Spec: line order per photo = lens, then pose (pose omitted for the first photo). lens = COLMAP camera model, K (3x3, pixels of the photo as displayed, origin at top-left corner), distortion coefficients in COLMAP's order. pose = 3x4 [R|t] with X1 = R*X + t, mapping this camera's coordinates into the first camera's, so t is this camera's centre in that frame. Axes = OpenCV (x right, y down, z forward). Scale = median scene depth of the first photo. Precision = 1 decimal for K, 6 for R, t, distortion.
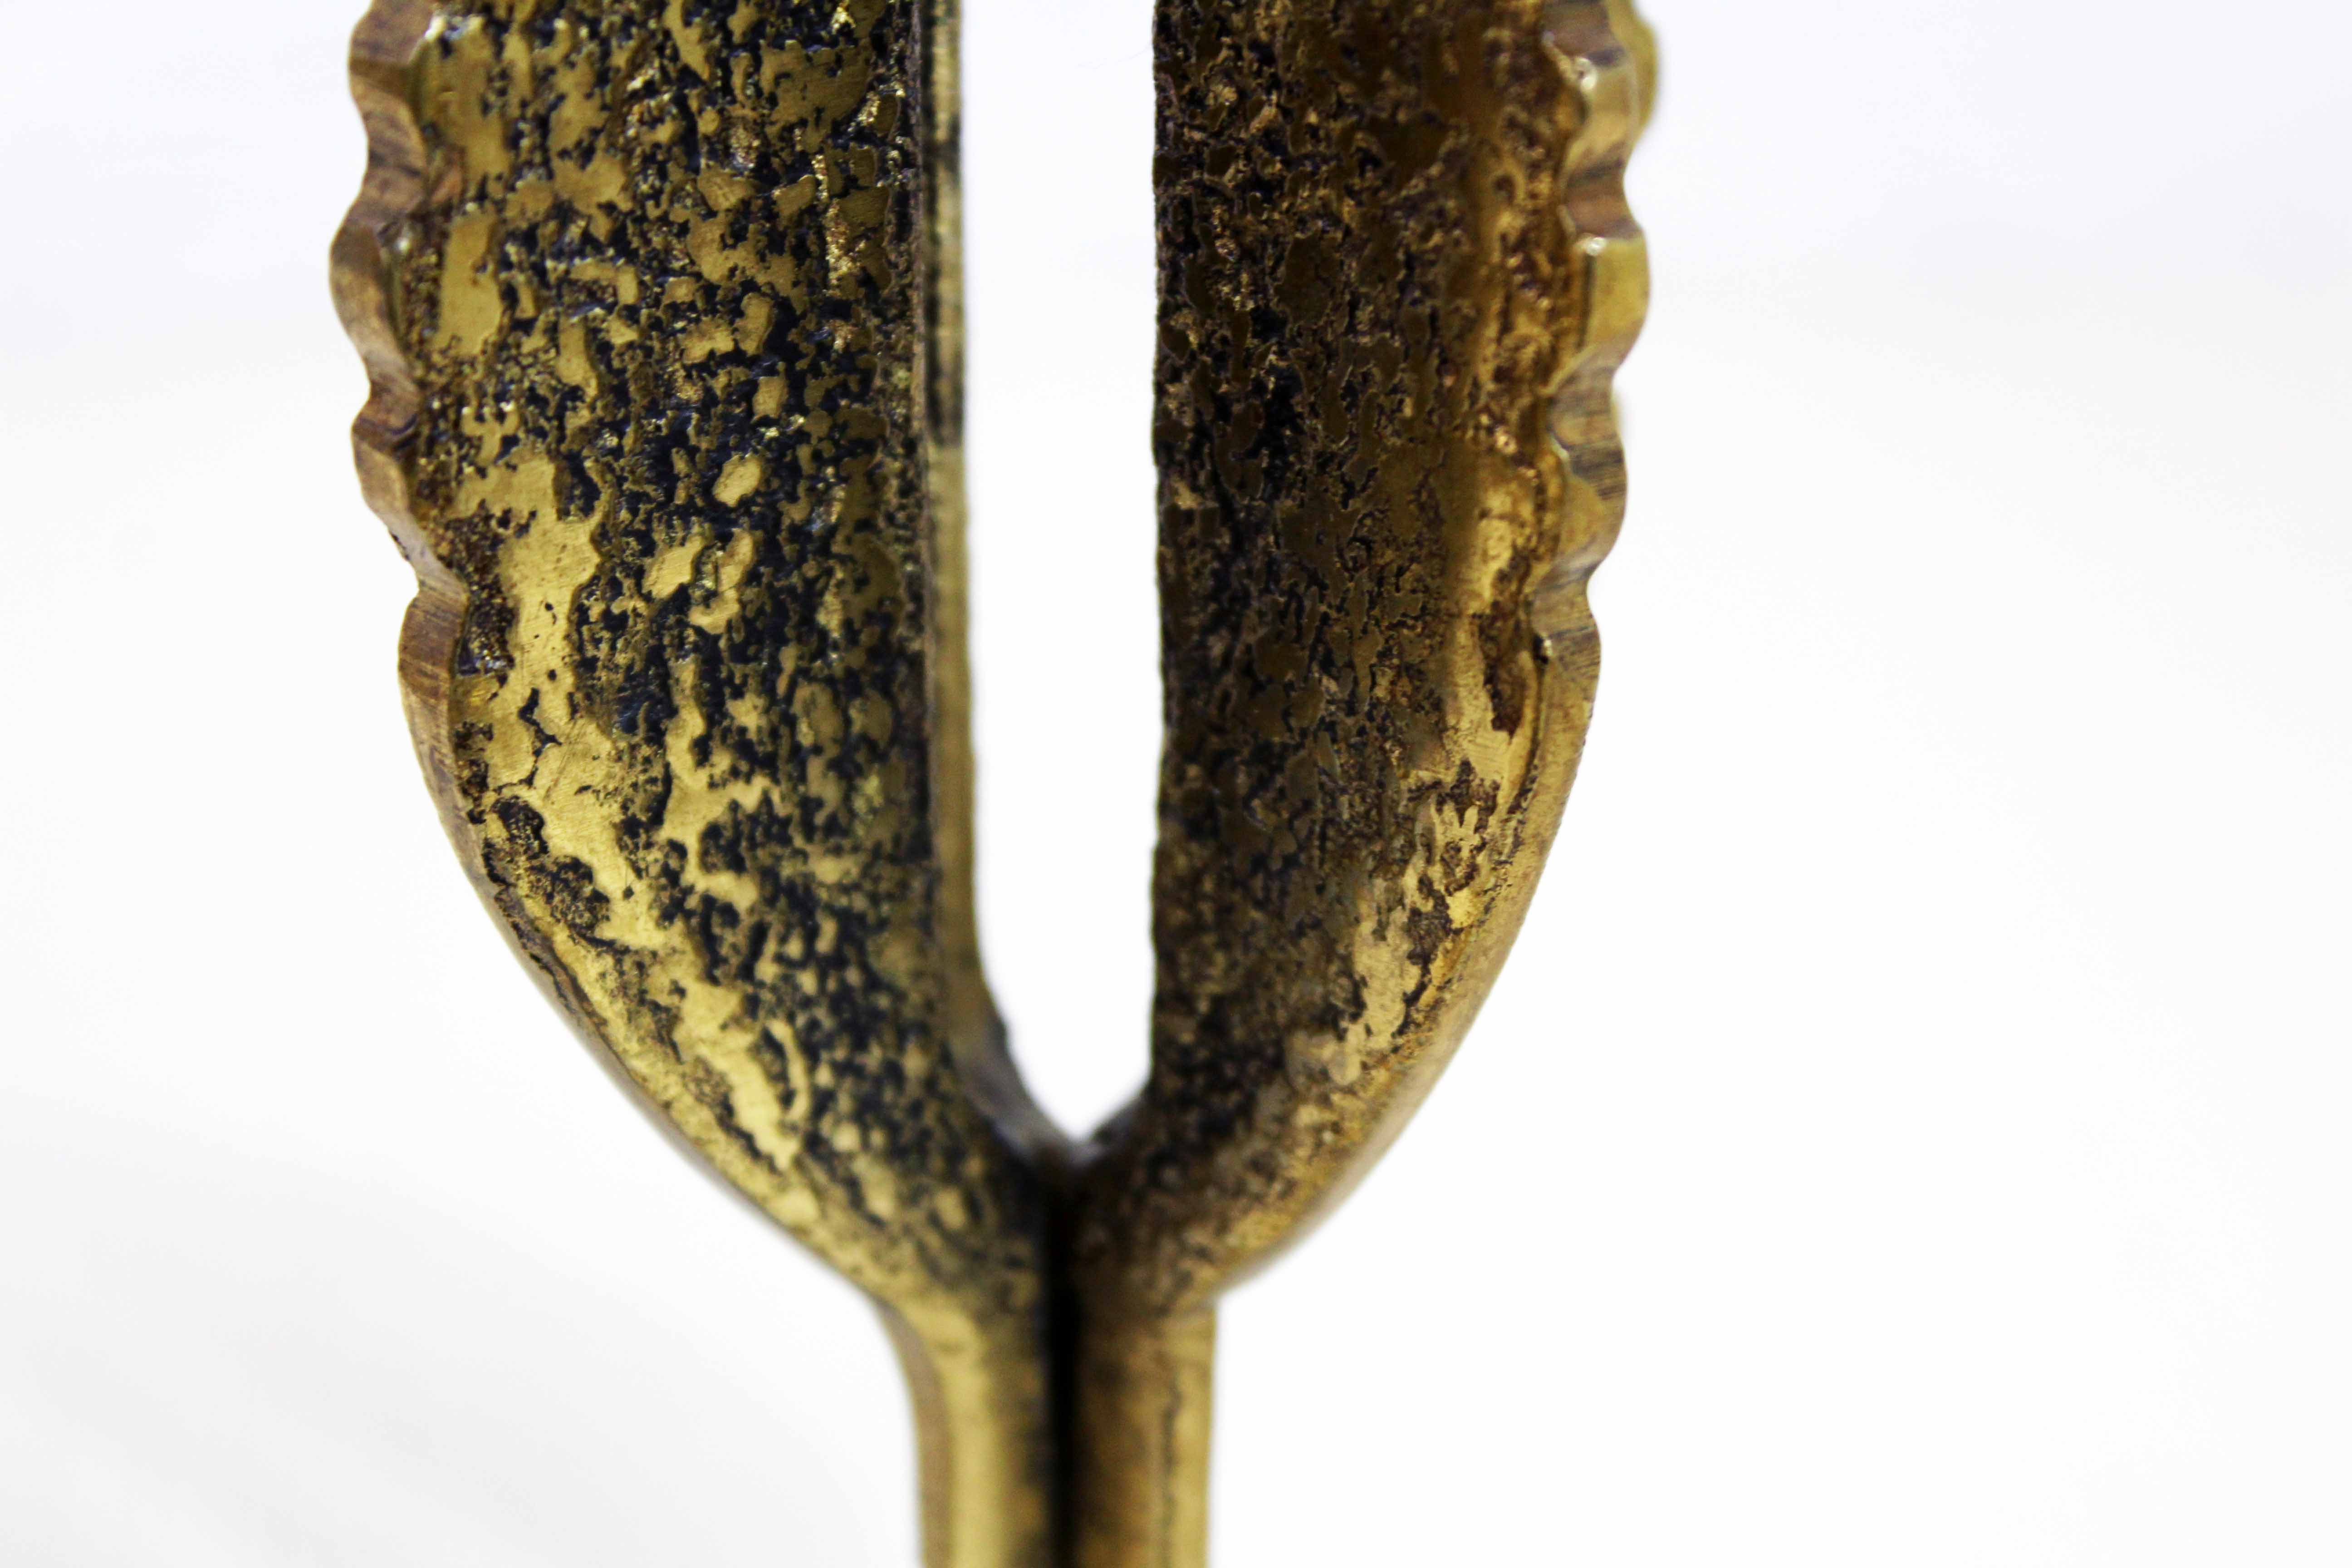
lens RADIAL K [[5200.9, 0, 1176.0], [0, 5200.9, 784.0], [0, 0, 1]] dist [0.073839, 0.139966]
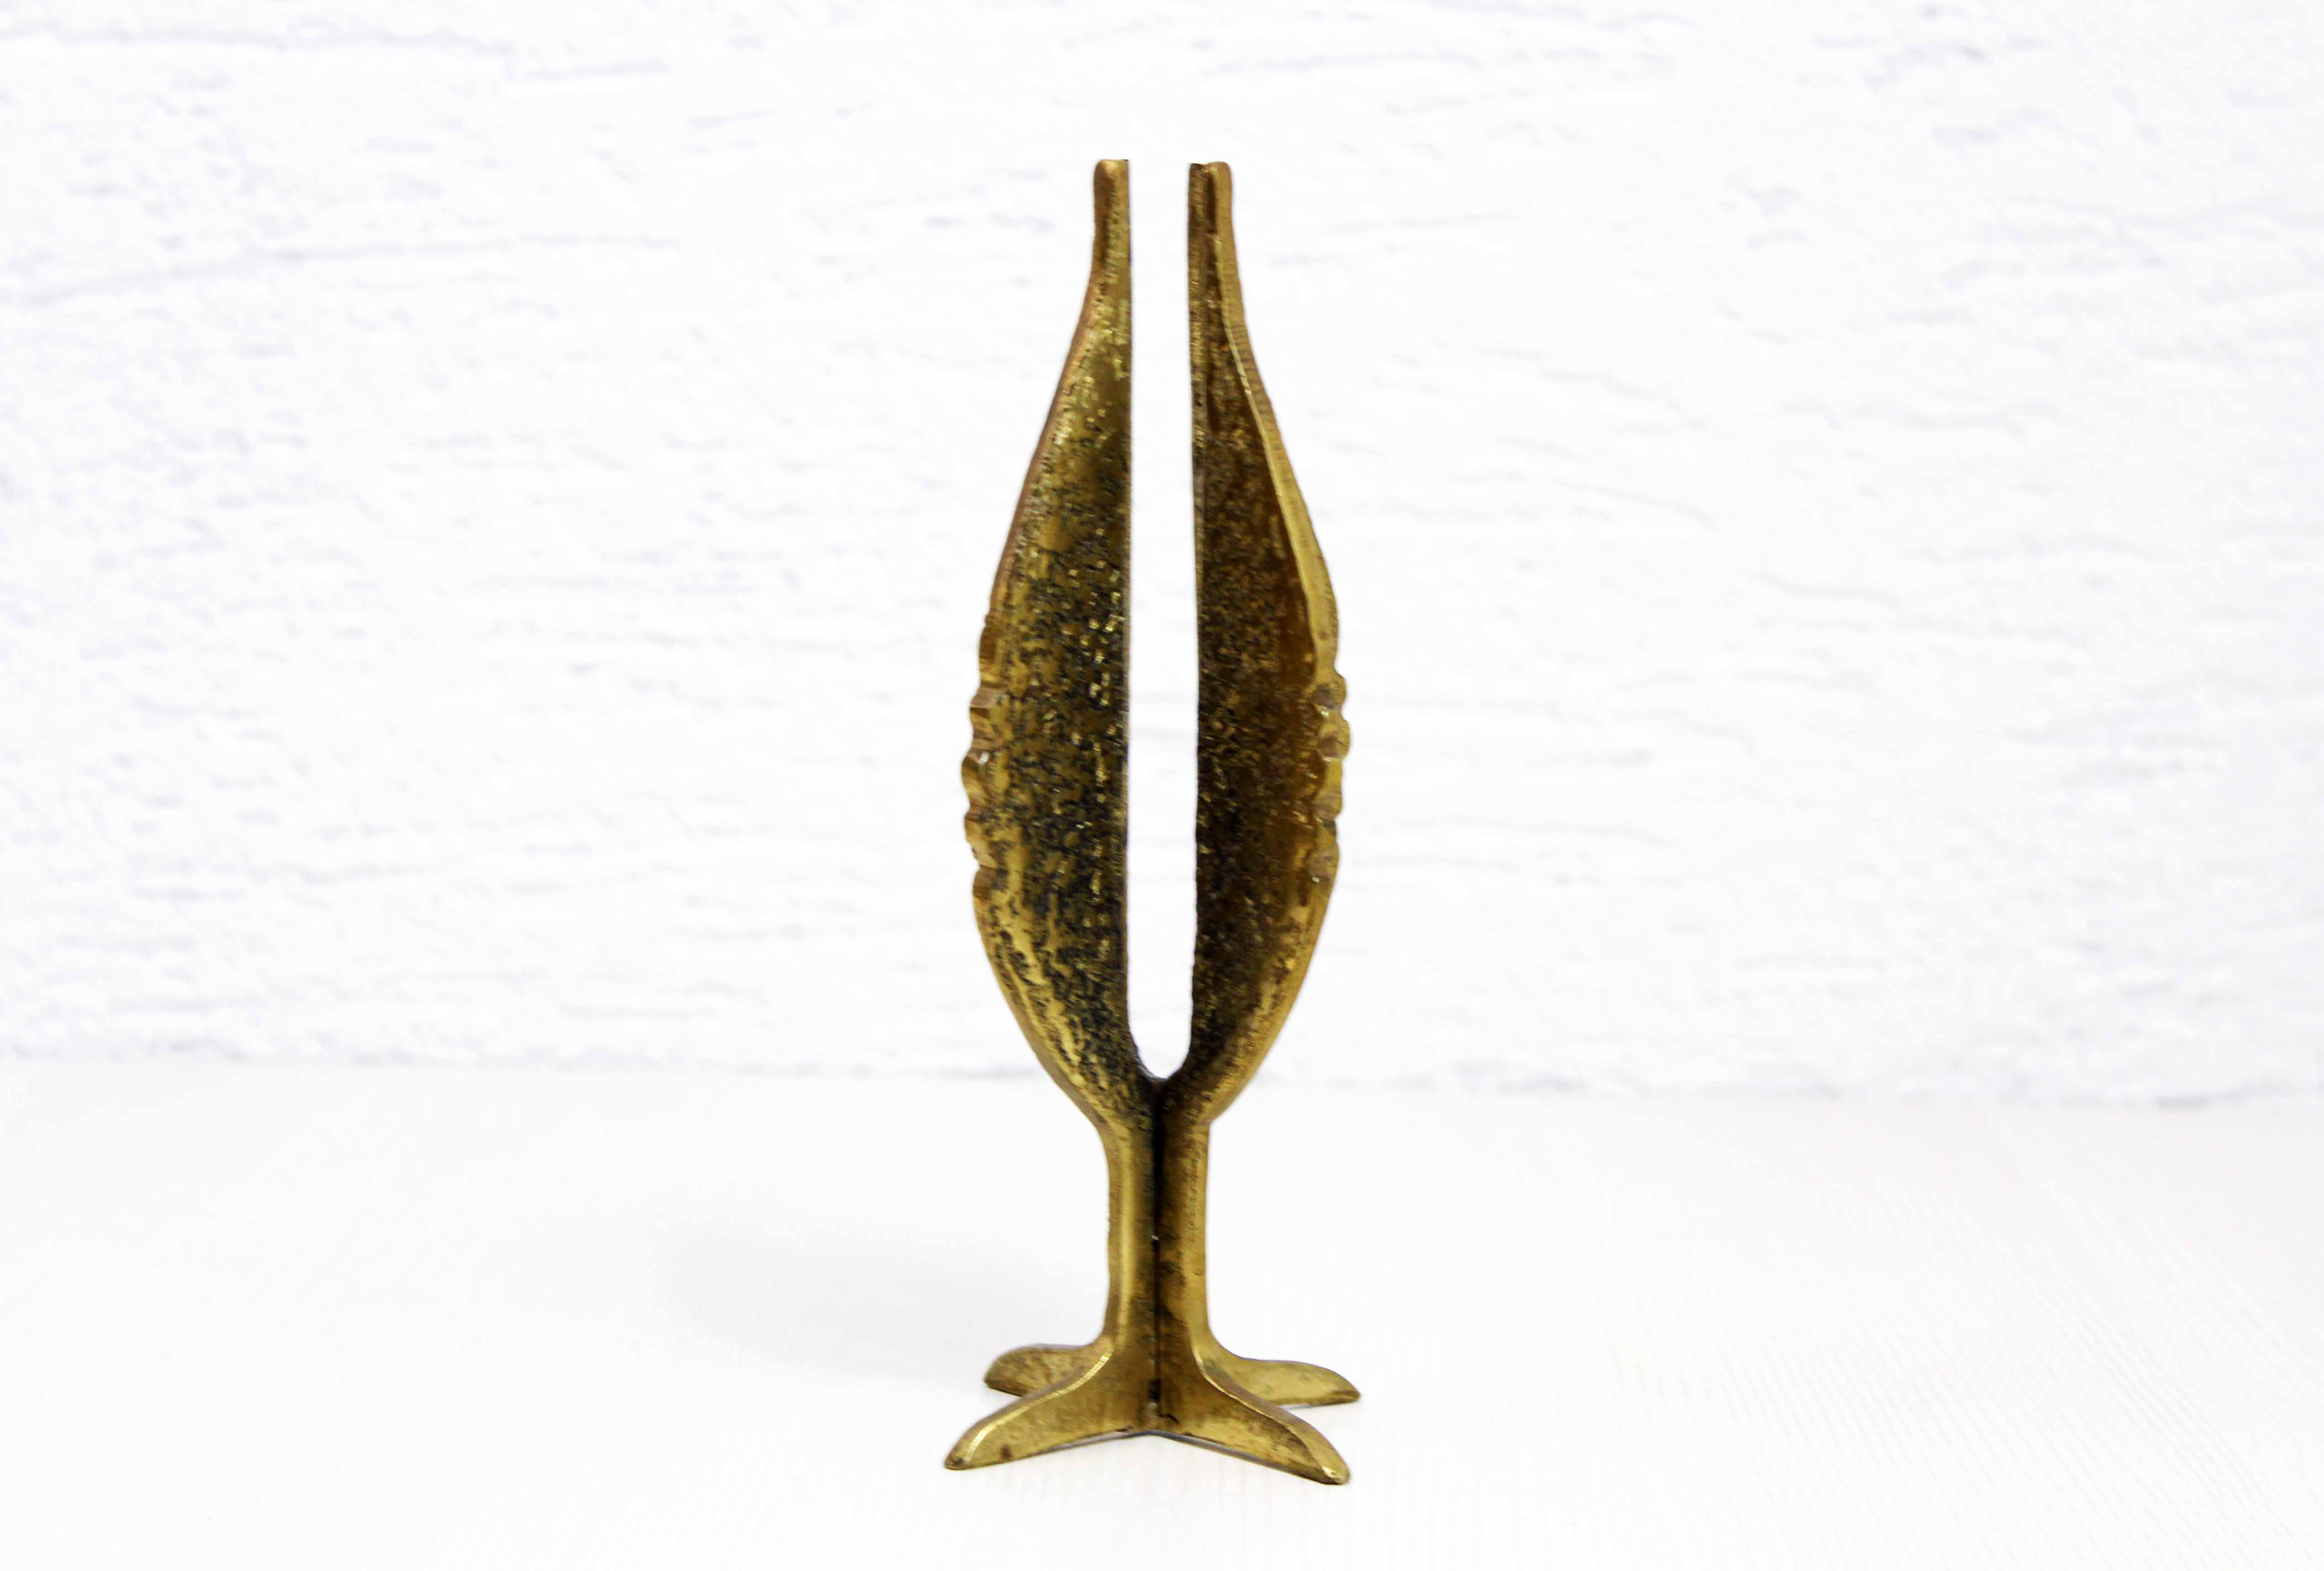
lens RADIAL K [[5247.6, 0, 1162.2], [0, 5247.6, 736.1], [0, 0, 1]] dist [-0.030802, -0.049850]
pose [[0.999496, 0.009801, 0.030188, -0.125228], [-0.003621, 0.980132, -0.198312, 0.529030], [-0.031532, 0.198103, 0.979674, -2.237417]]
